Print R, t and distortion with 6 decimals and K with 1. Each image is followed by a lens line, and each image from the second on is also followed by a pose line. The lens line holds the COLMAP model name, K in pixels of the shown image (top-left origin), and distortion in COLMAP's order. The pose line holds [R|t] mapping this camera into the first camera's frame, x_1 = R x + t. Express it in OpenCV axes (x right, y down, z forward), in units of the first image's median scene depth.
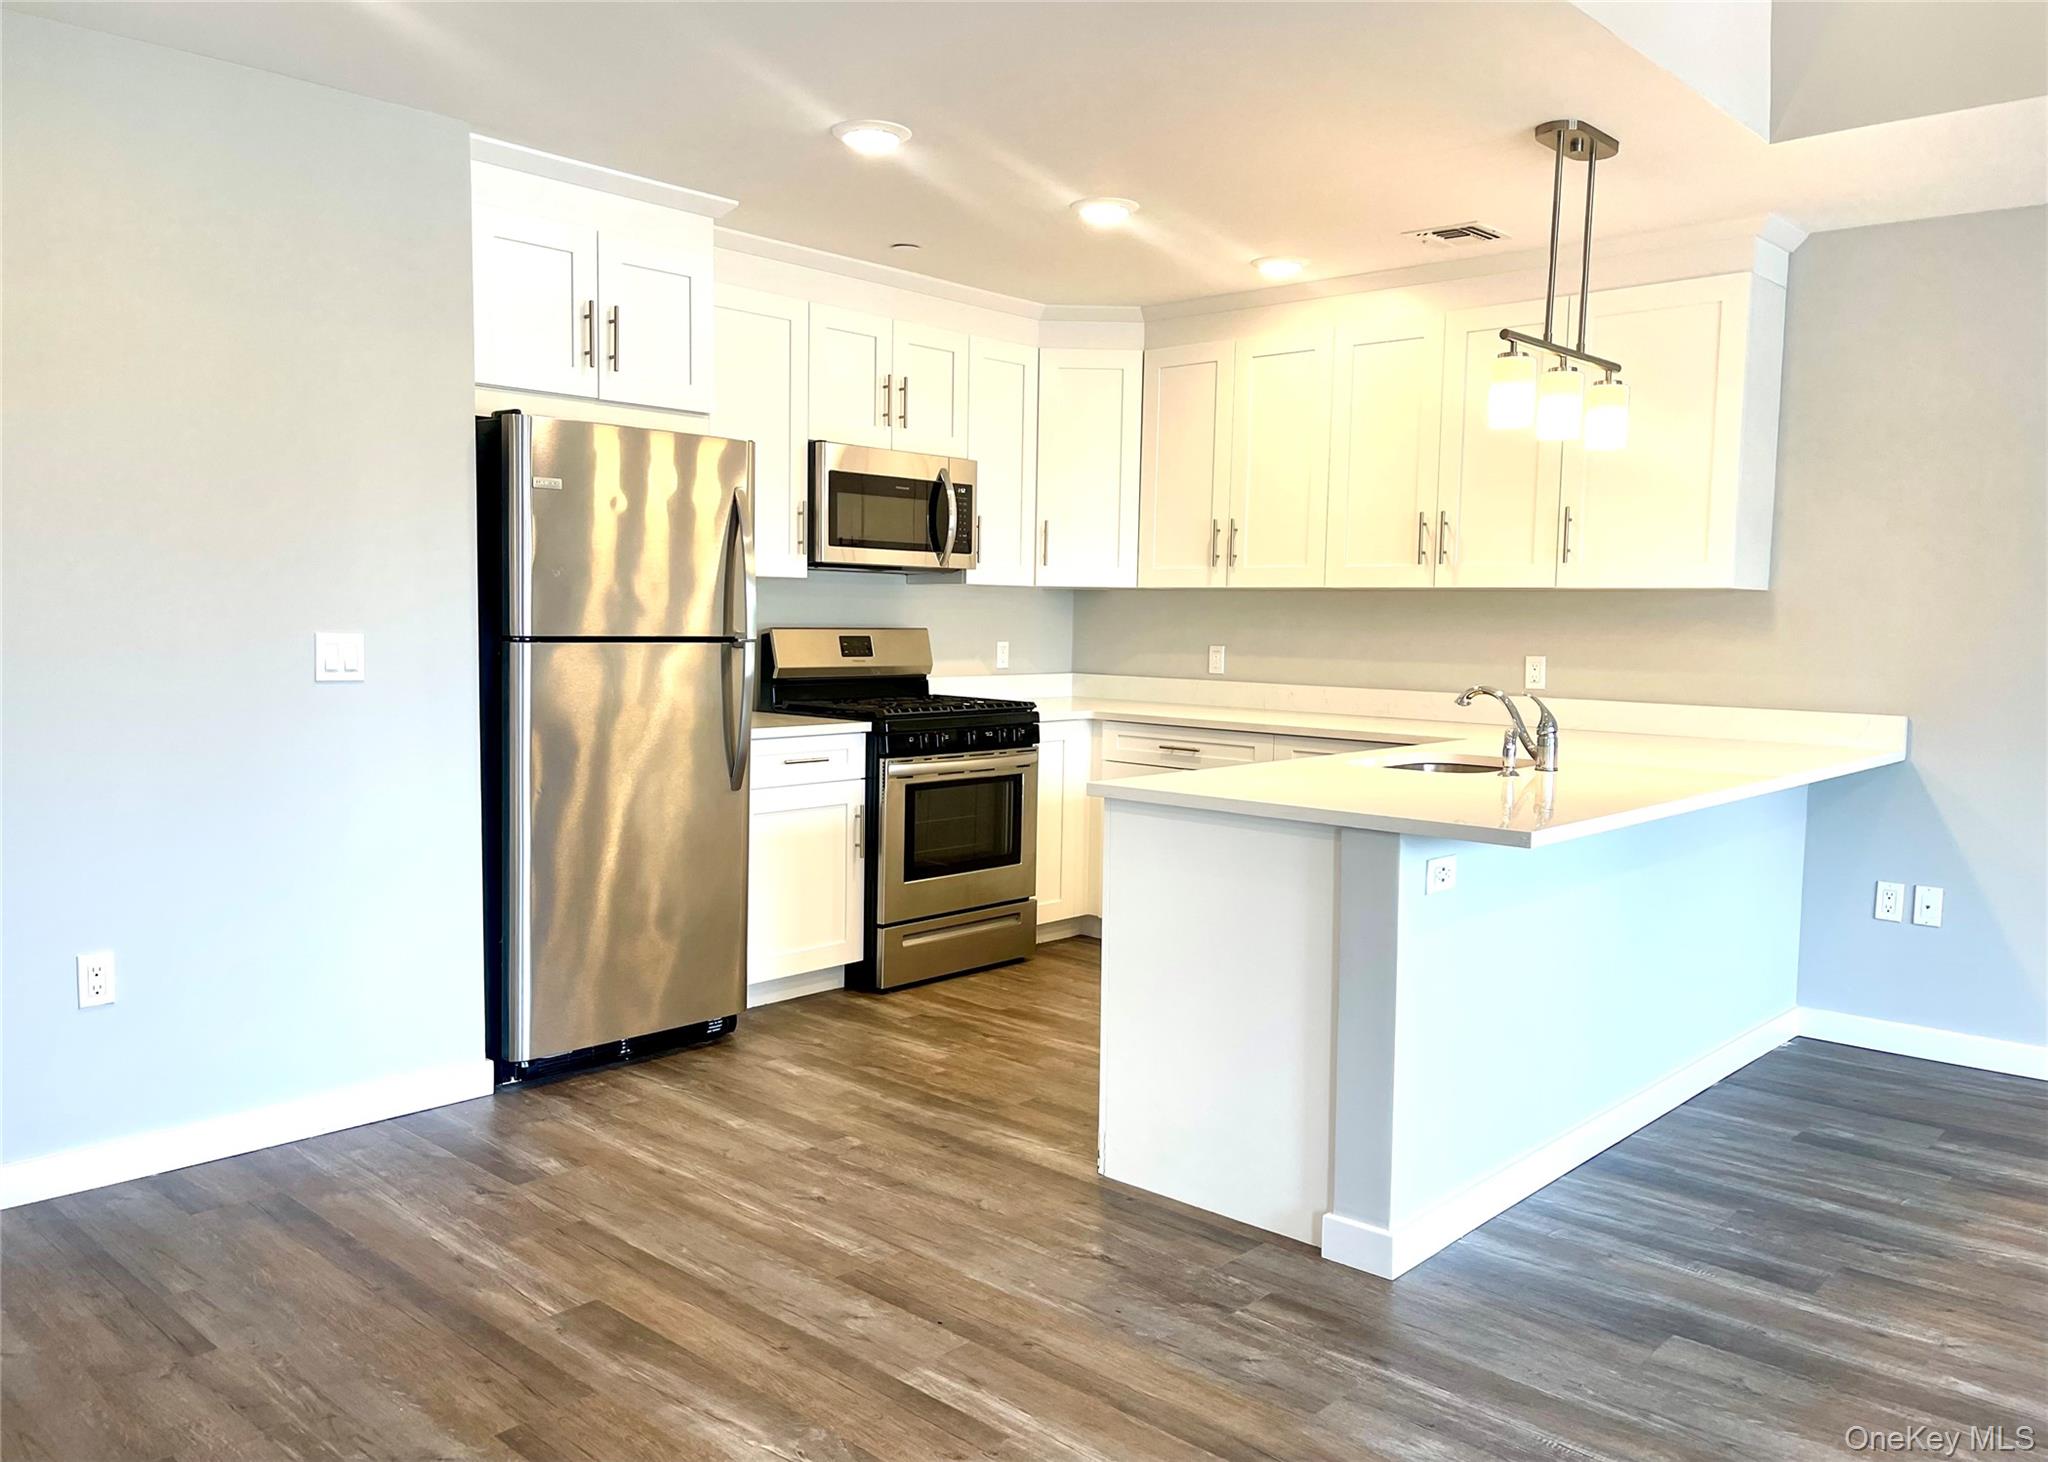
lens RADIAL K [[1563.5, 0, 1015.4], [0, 1563.5, 740.1], [0, 0, 1]] dist [0.058030, -0.070038]
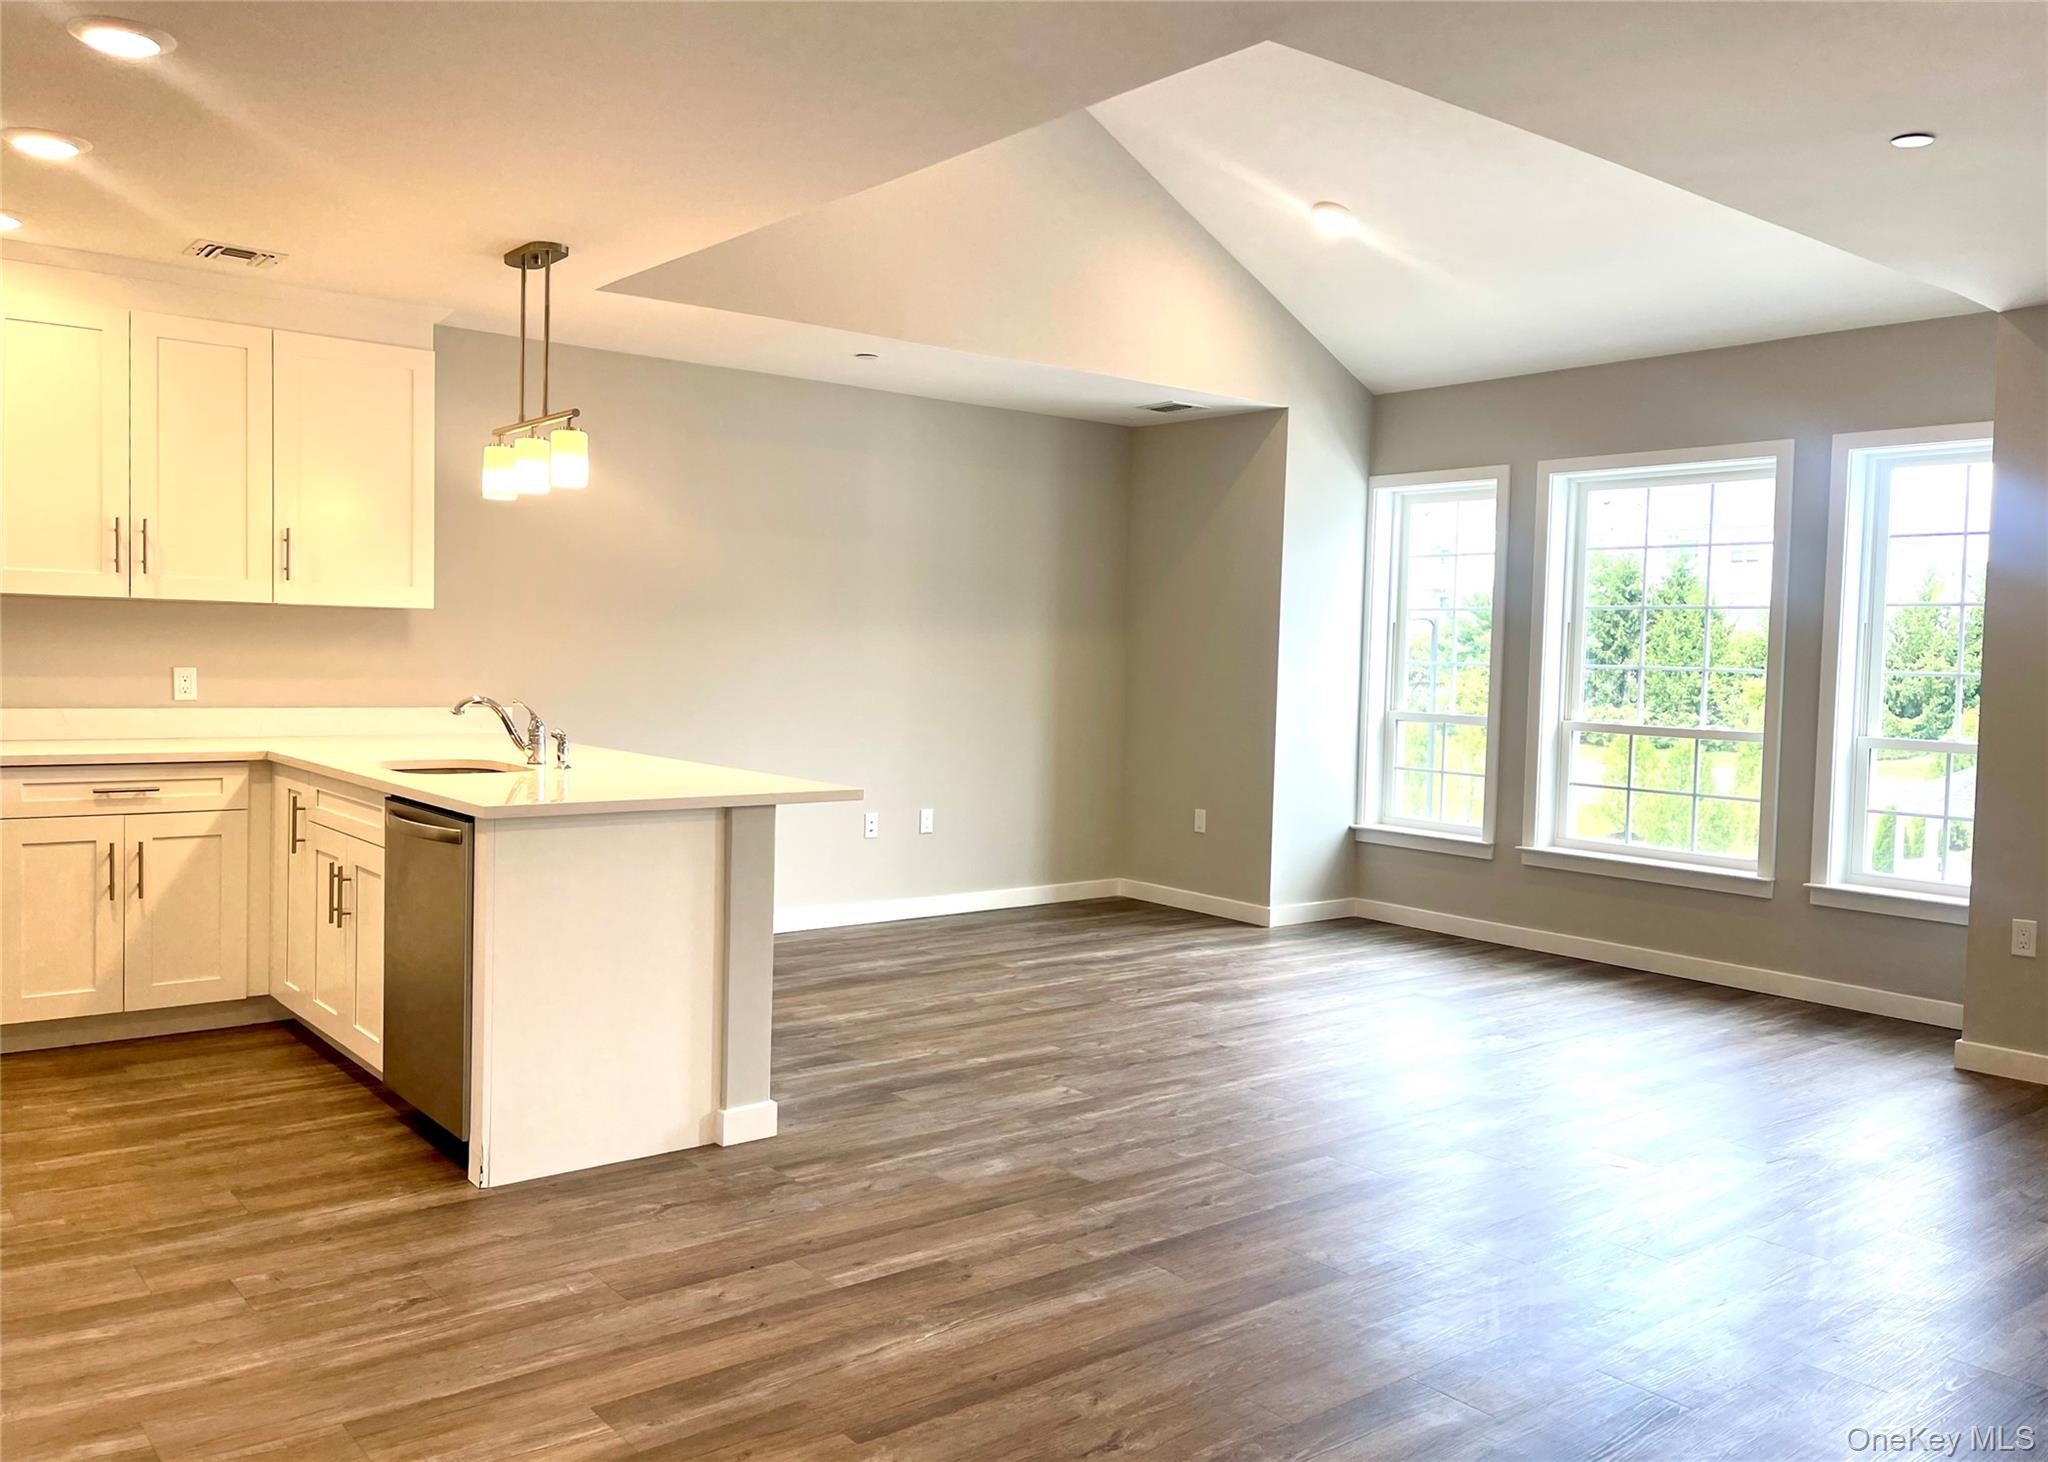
lens RADIAL K [[1592.9, 0, 1022.1], [0, 1592.9, 707.2], [0, 0, 1]] dist [0.054421, -0.068613]
pose [[0.149300, -0.049379, 0.987558, -0.843217], [0.059257, 0.997404, 0.040913, -0.053870], [-0.987015, 0.052411, 0.151838, 0.443264]]
